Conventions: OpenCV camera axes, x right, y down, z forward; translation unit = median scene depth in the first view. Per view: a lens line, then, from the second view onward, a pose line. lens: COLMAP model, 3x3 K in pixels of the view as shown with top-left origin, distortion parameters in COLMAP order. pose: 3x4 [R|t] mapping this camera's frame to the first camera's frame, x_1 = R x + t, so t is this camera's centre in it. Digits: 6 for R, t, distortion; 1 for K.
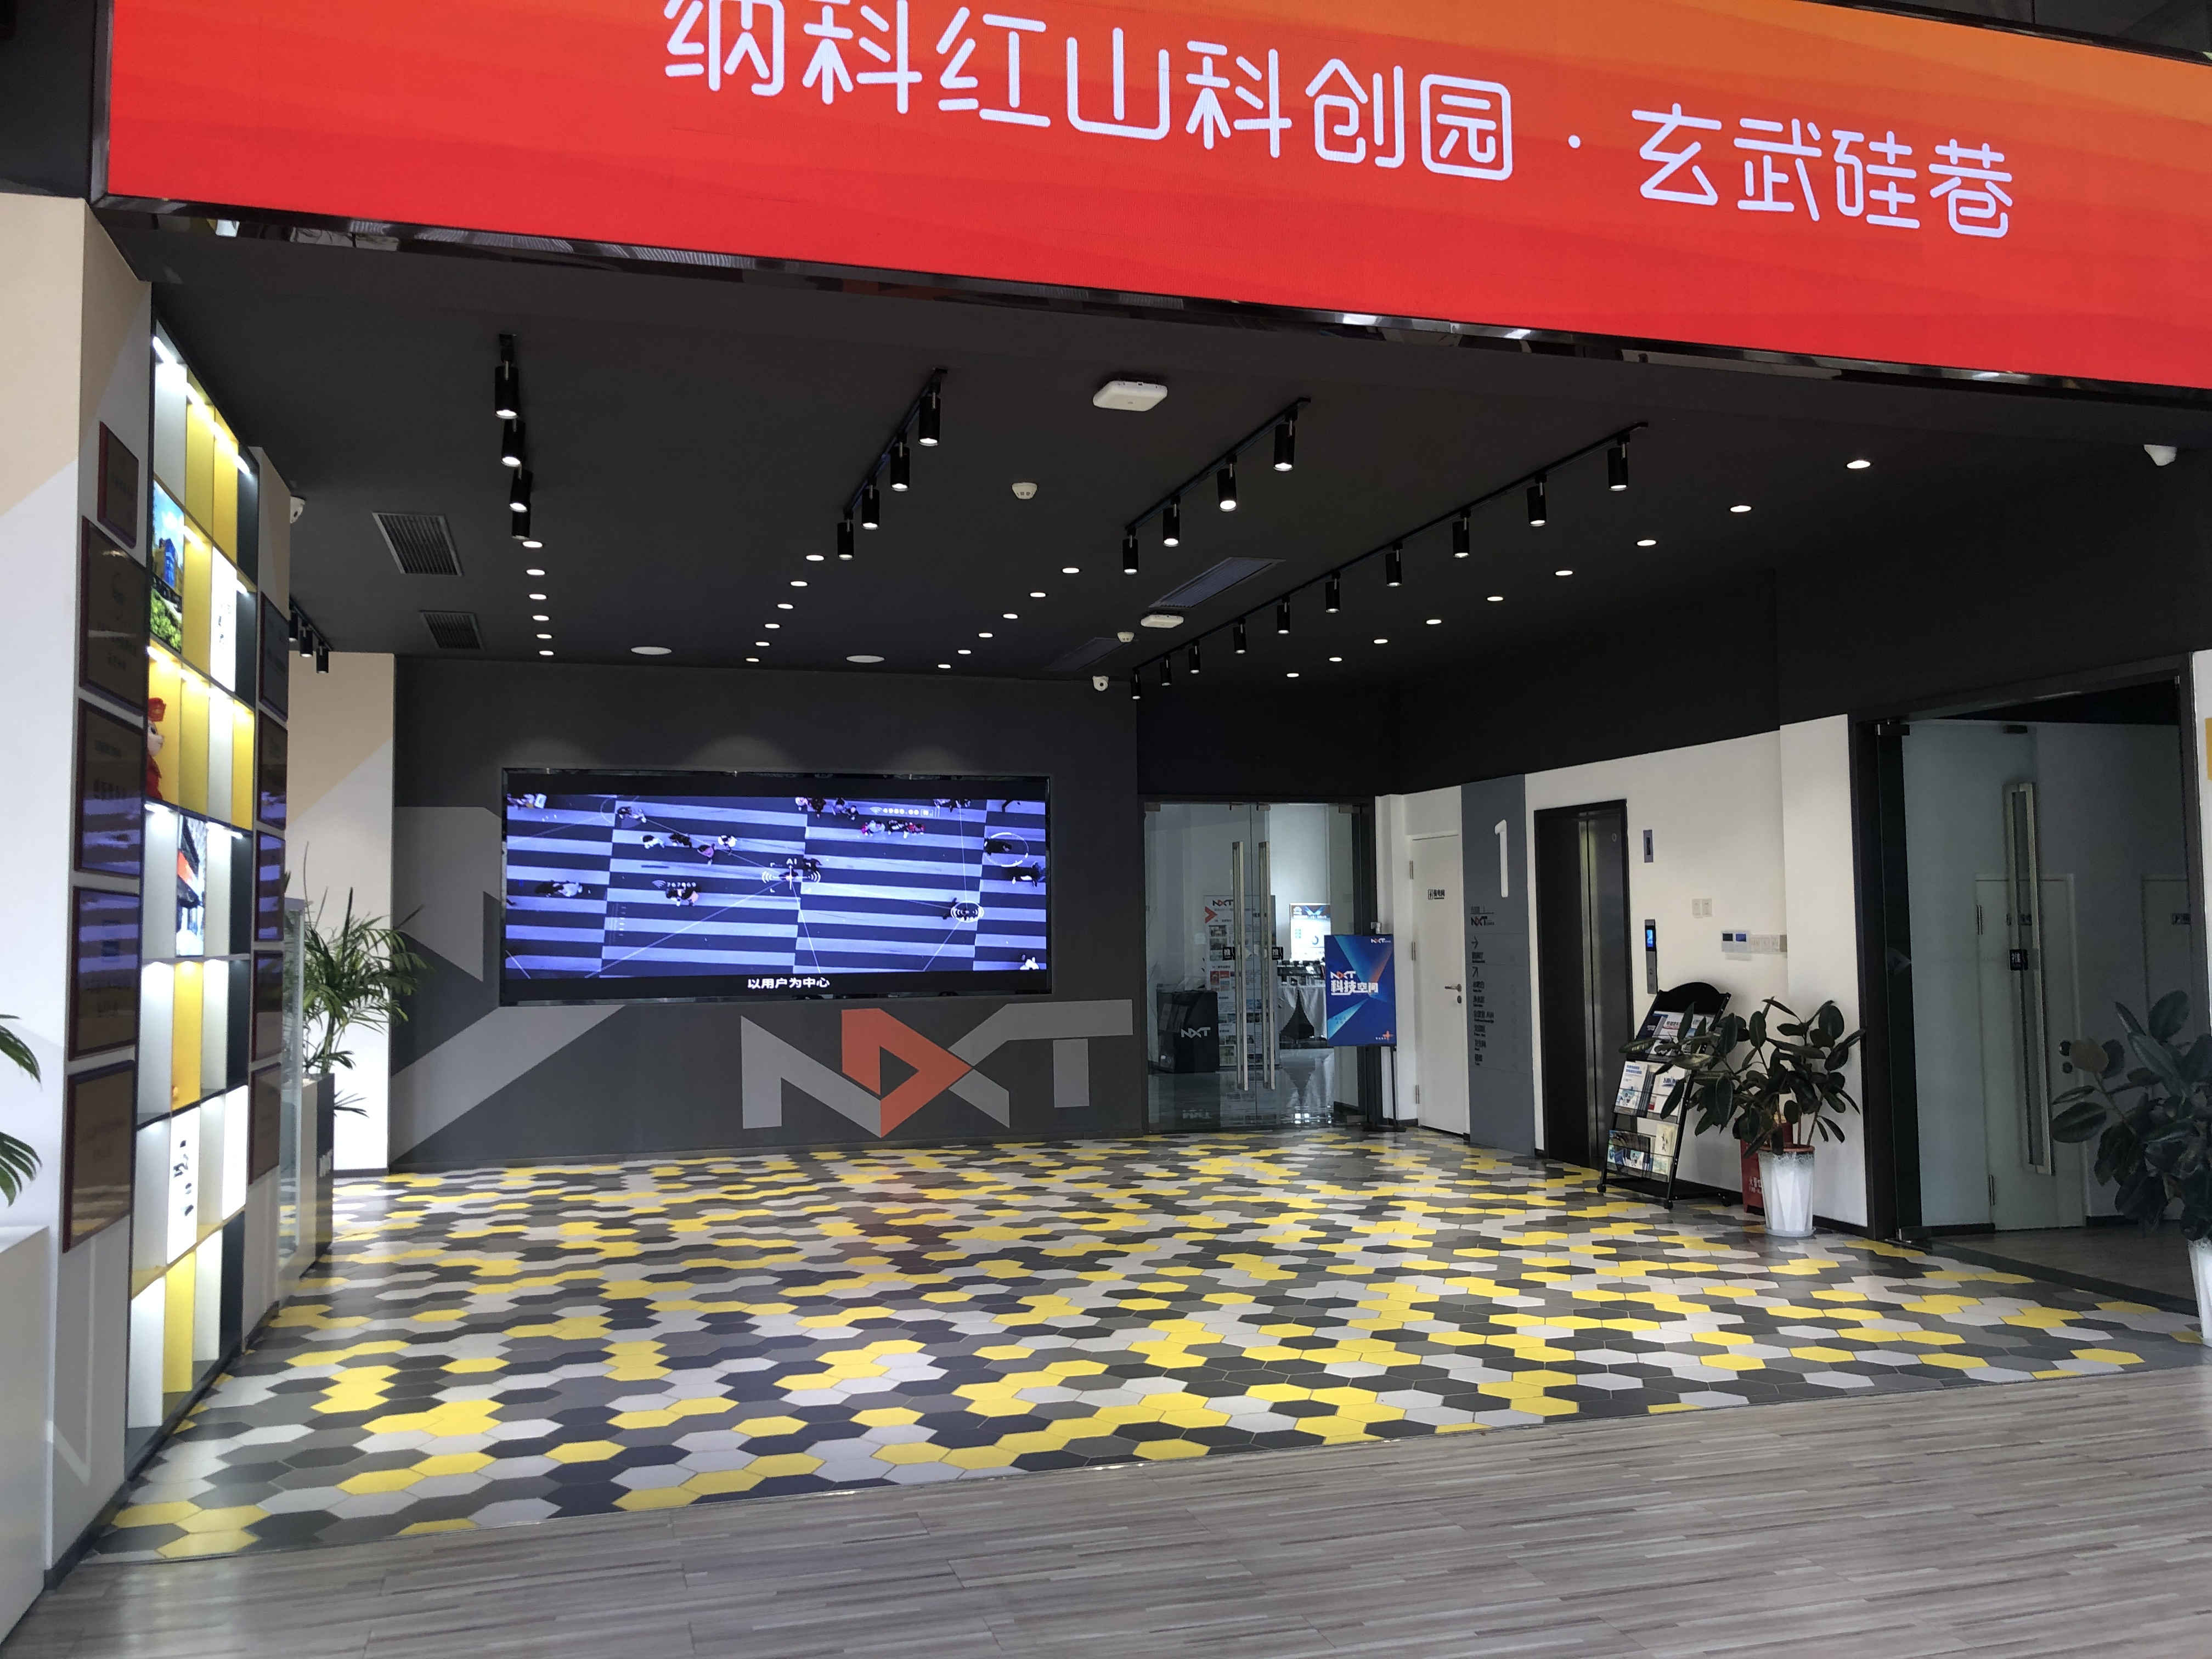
lens RADIAL K [[1784.8, 0, 1106.0], [0, 1784.8, 829.5], [0, 0, 1]] dist [0.113695, -0.139352]
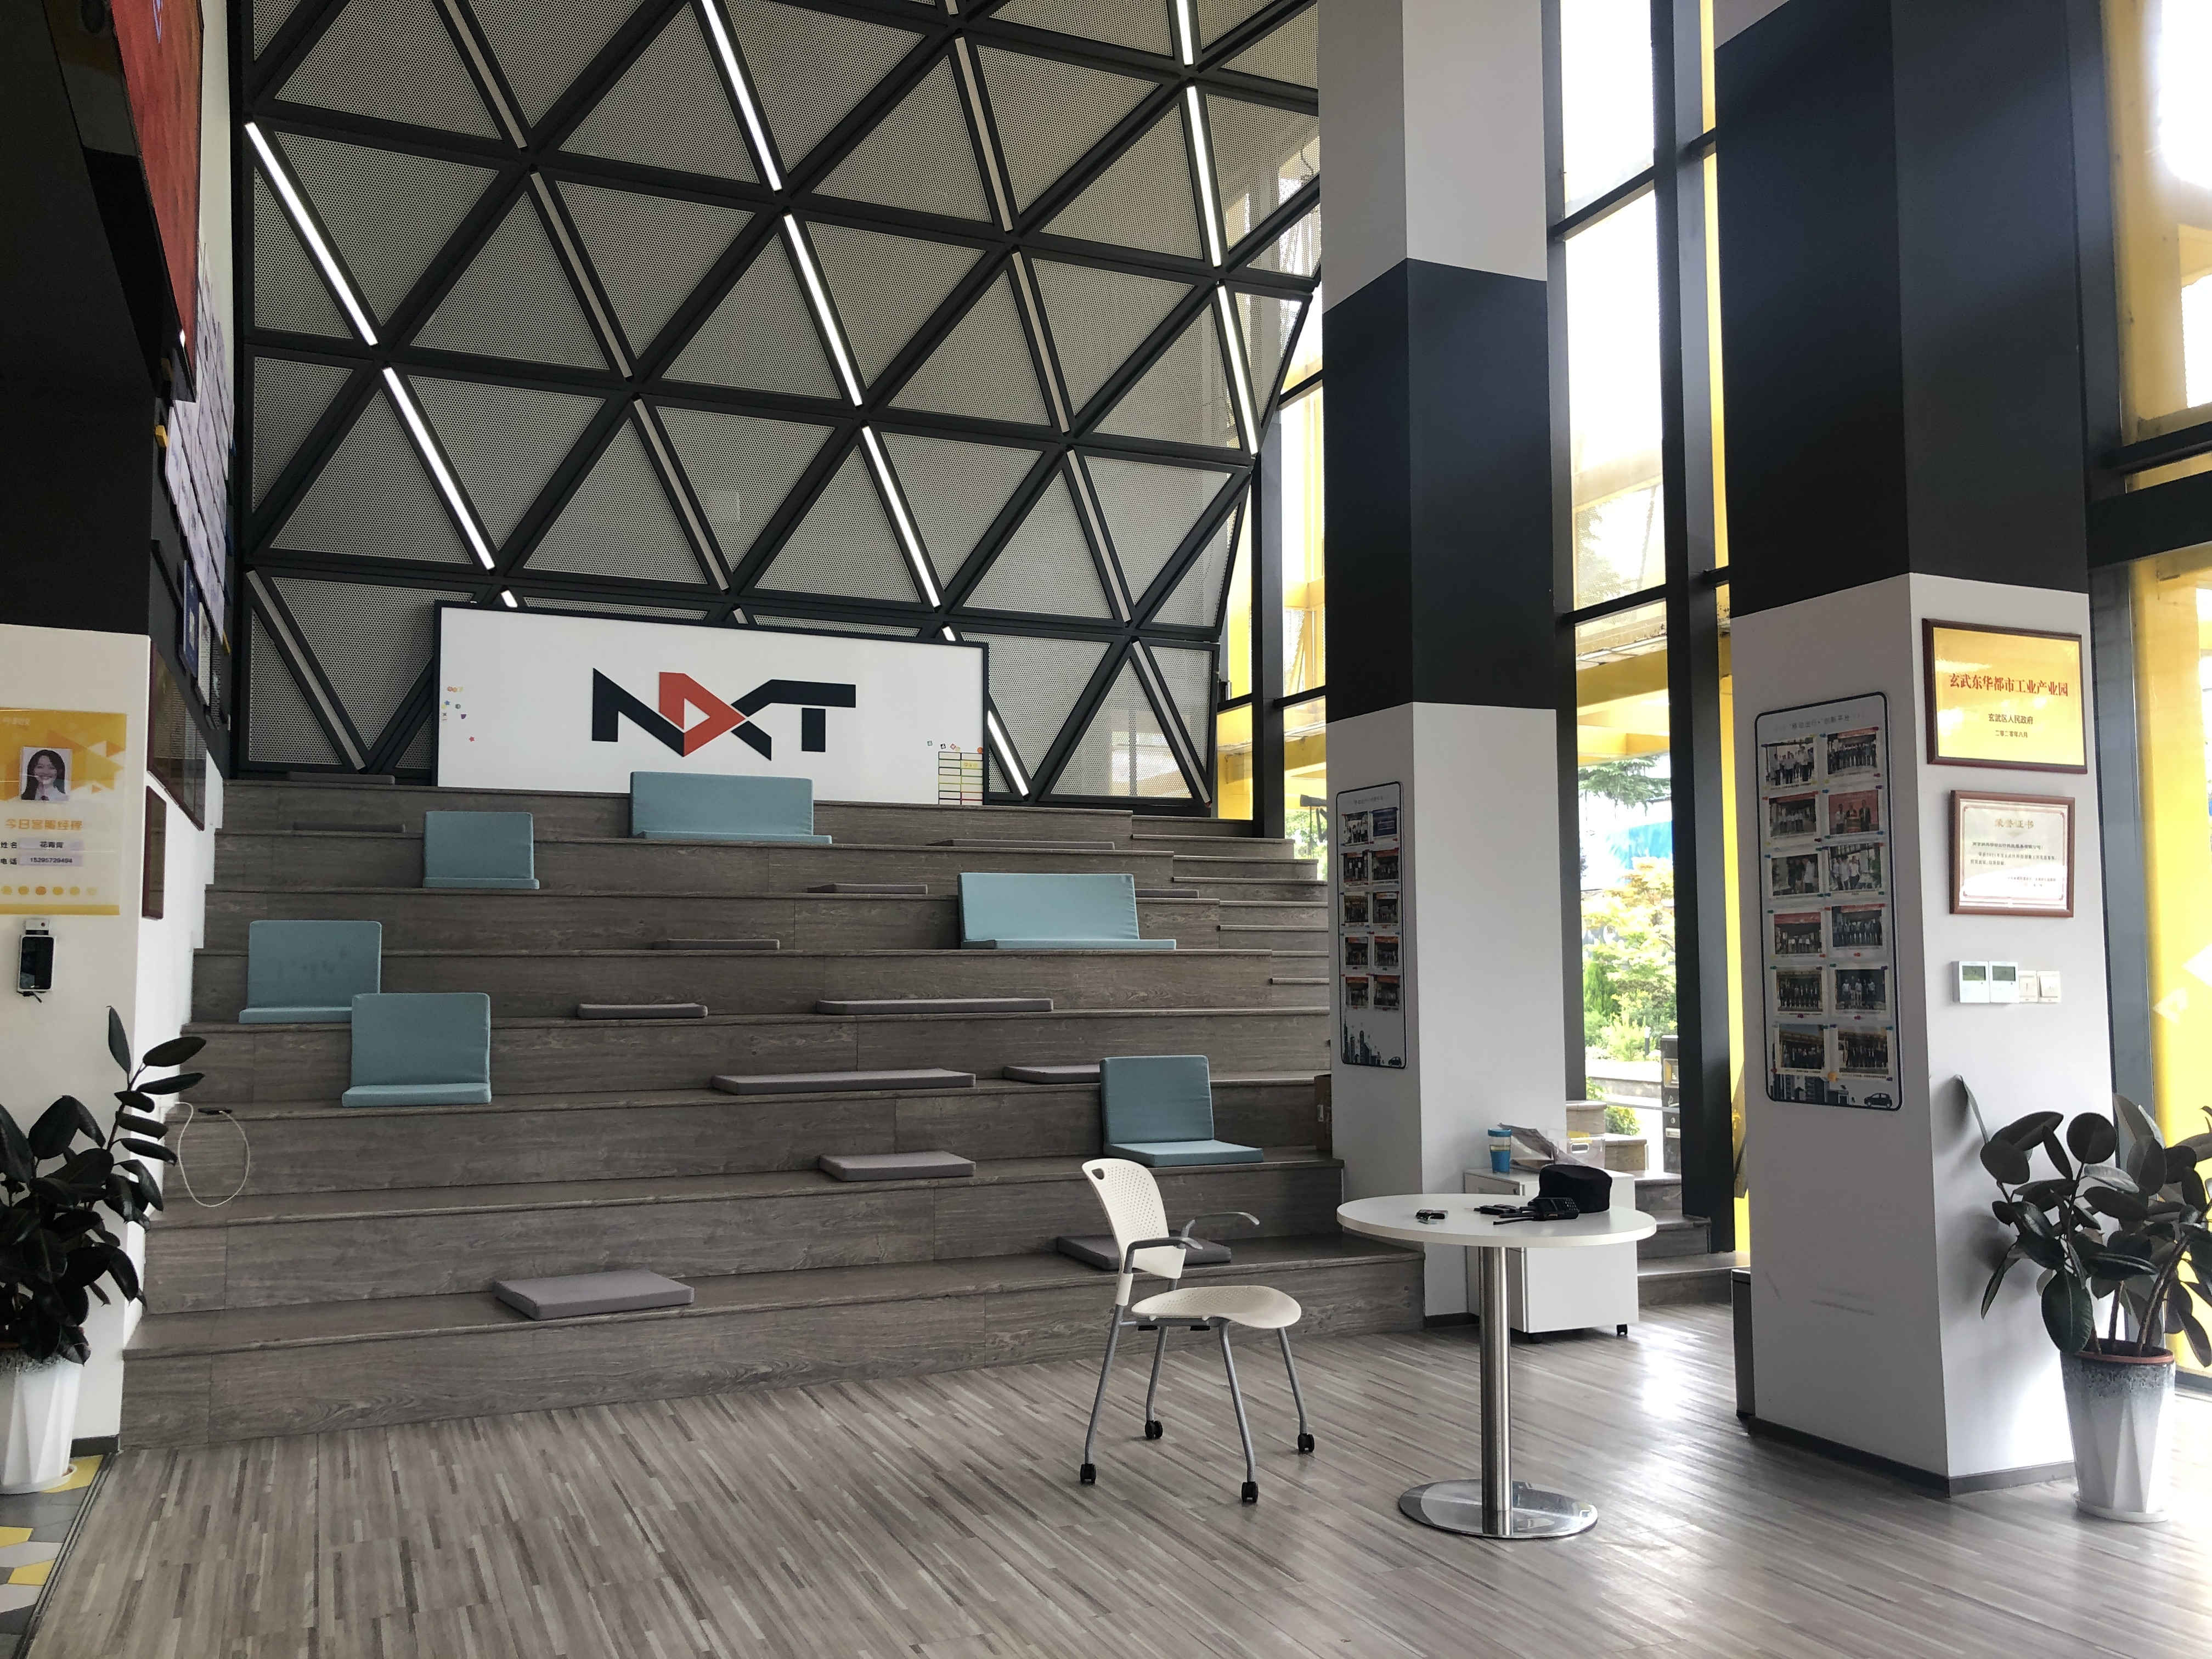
lens RADIAL K [[1784.8, 0, 1106.0], [0, 1784.8, 829.5], [0, 0, 1]] dist [0.113695, -0.139352]
pose [[-0.094584, 0.090549, 0.991390, -0.193063], [-0.052630, 0.994007, -0.095809, 0.035755], [-0.994125, -0.061239, -0.089252, 0.464841]]
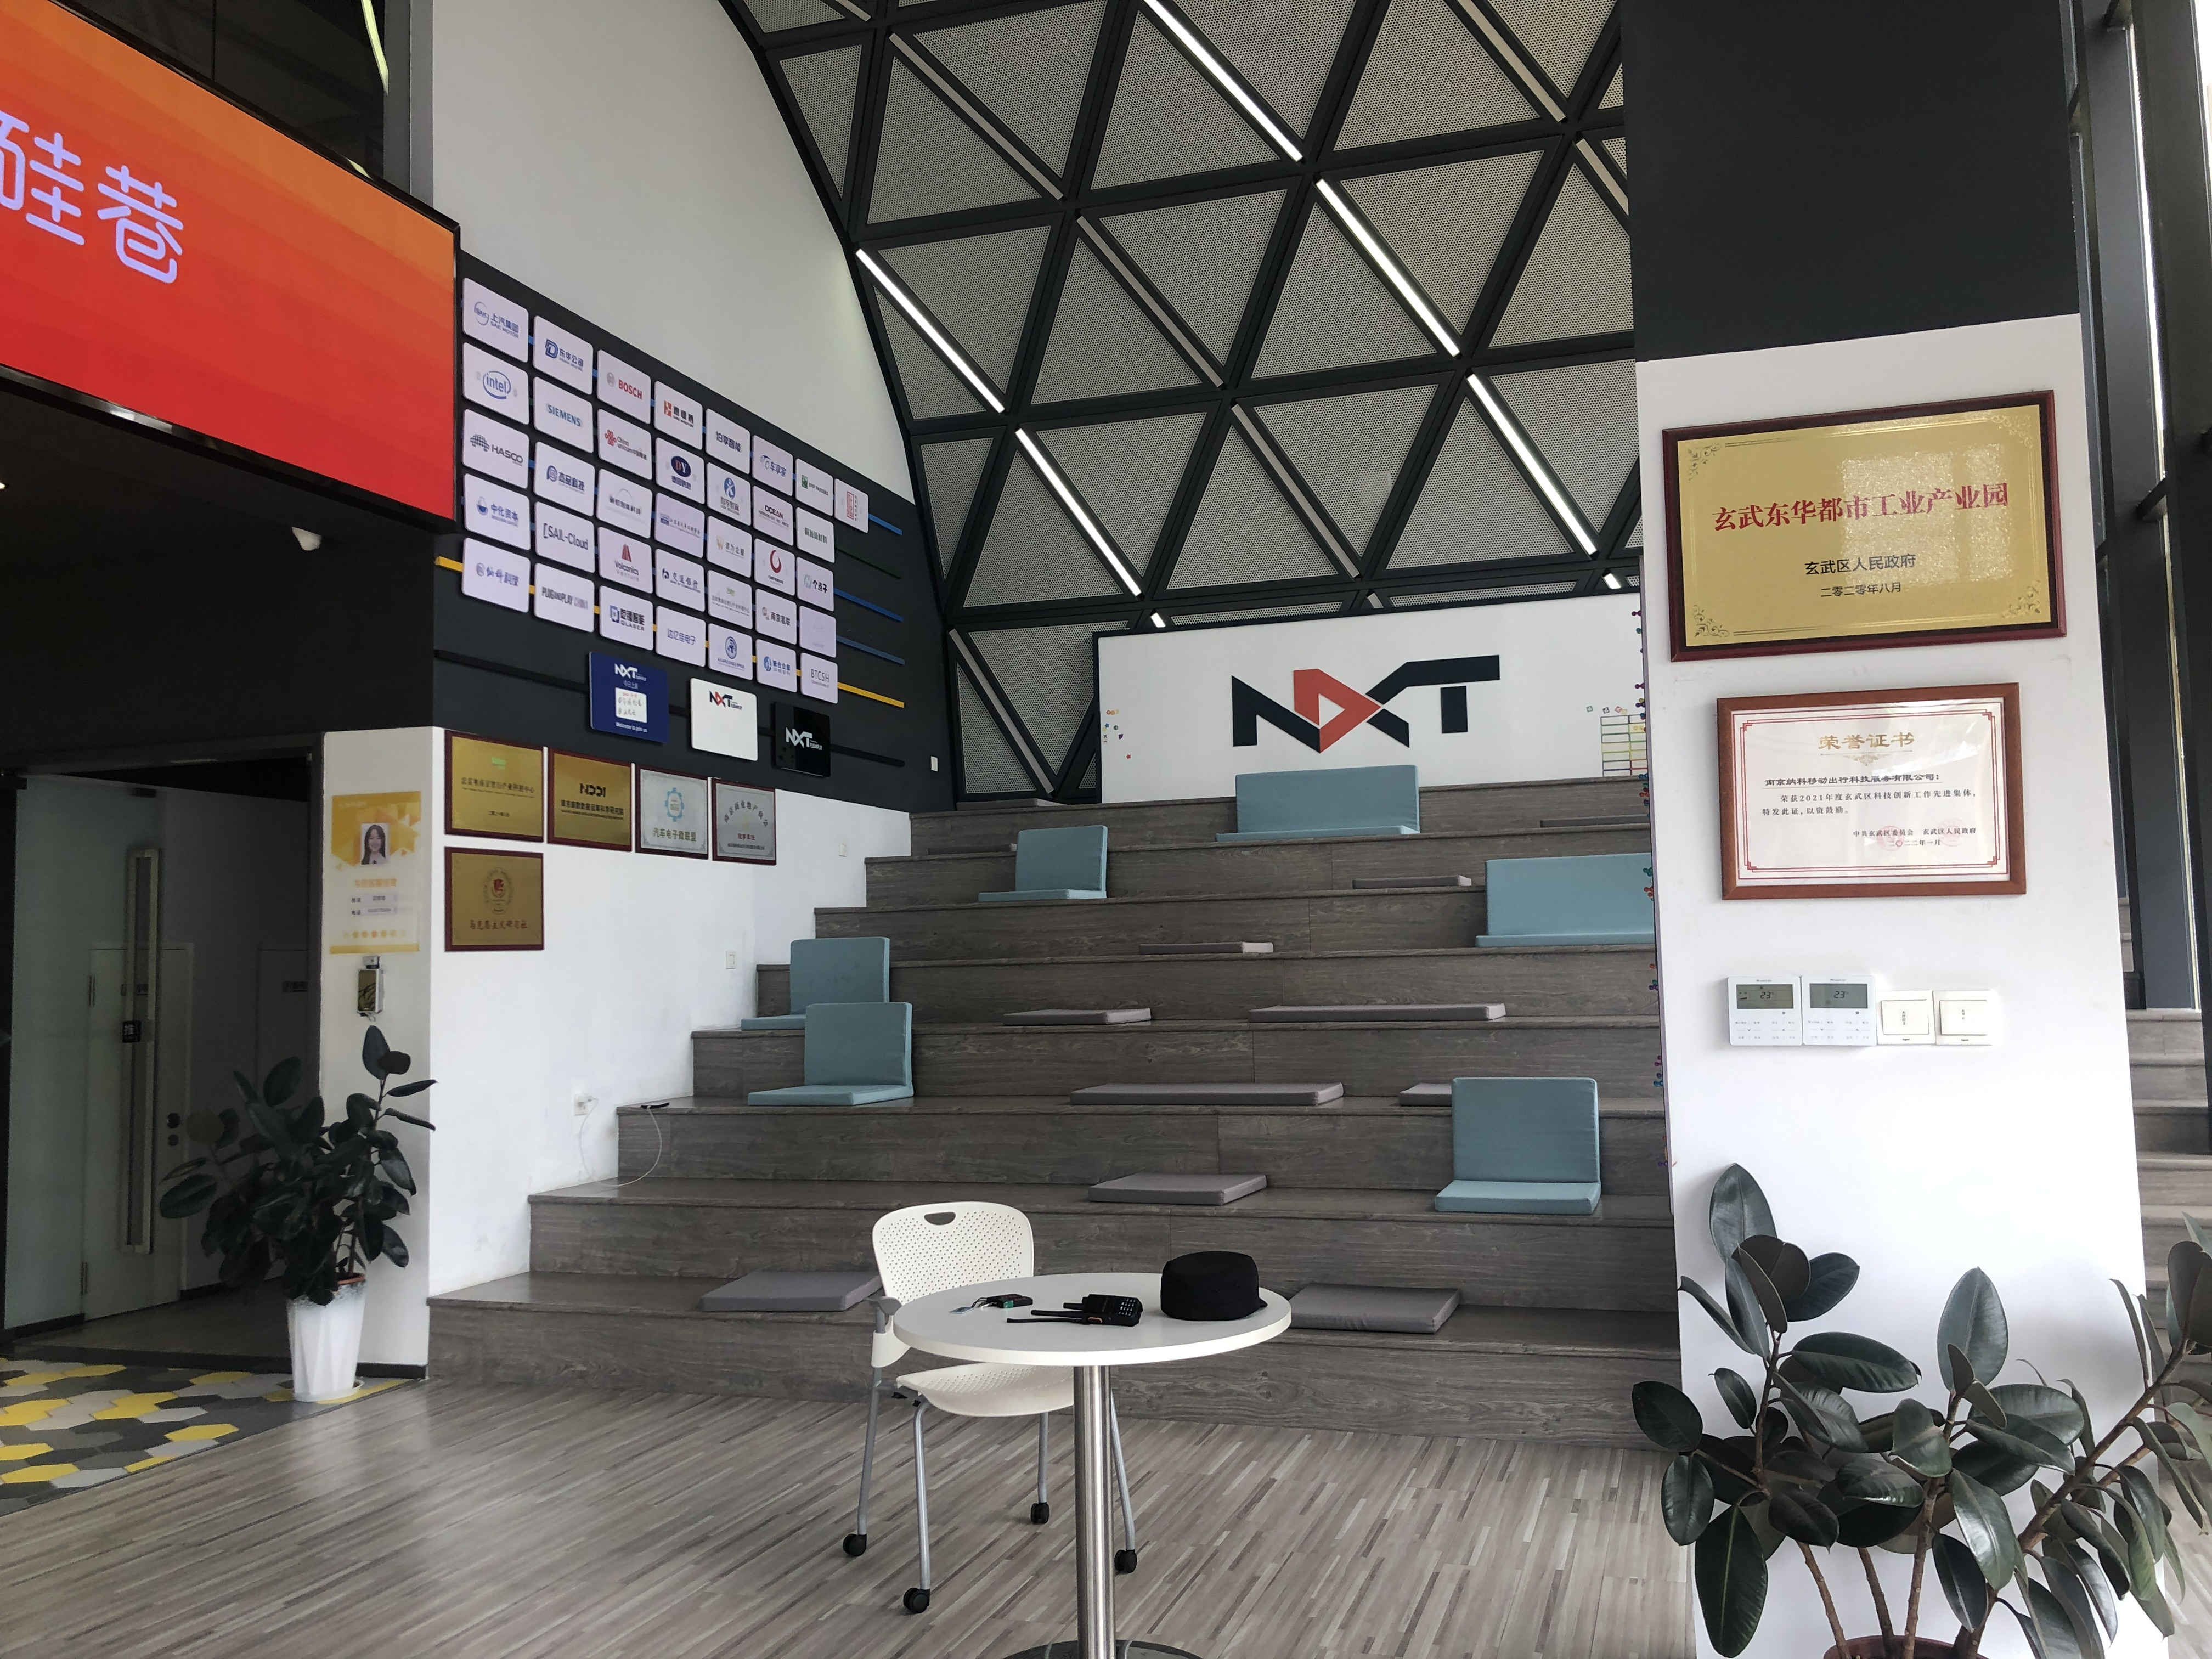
lens RADIAL K [[1784.8, 0, 1106.0], [0, 1784.8, 829.5], [0, 0, 1]] dist [0.113695, -0.139352]
pose [[0.569171, 0.061840, 0.819890, -0.002429], [-0.030459, 0.998069, -0.054135, 0.001841], [-0.821655, 0.005839, 0.569955, 0.035090]]
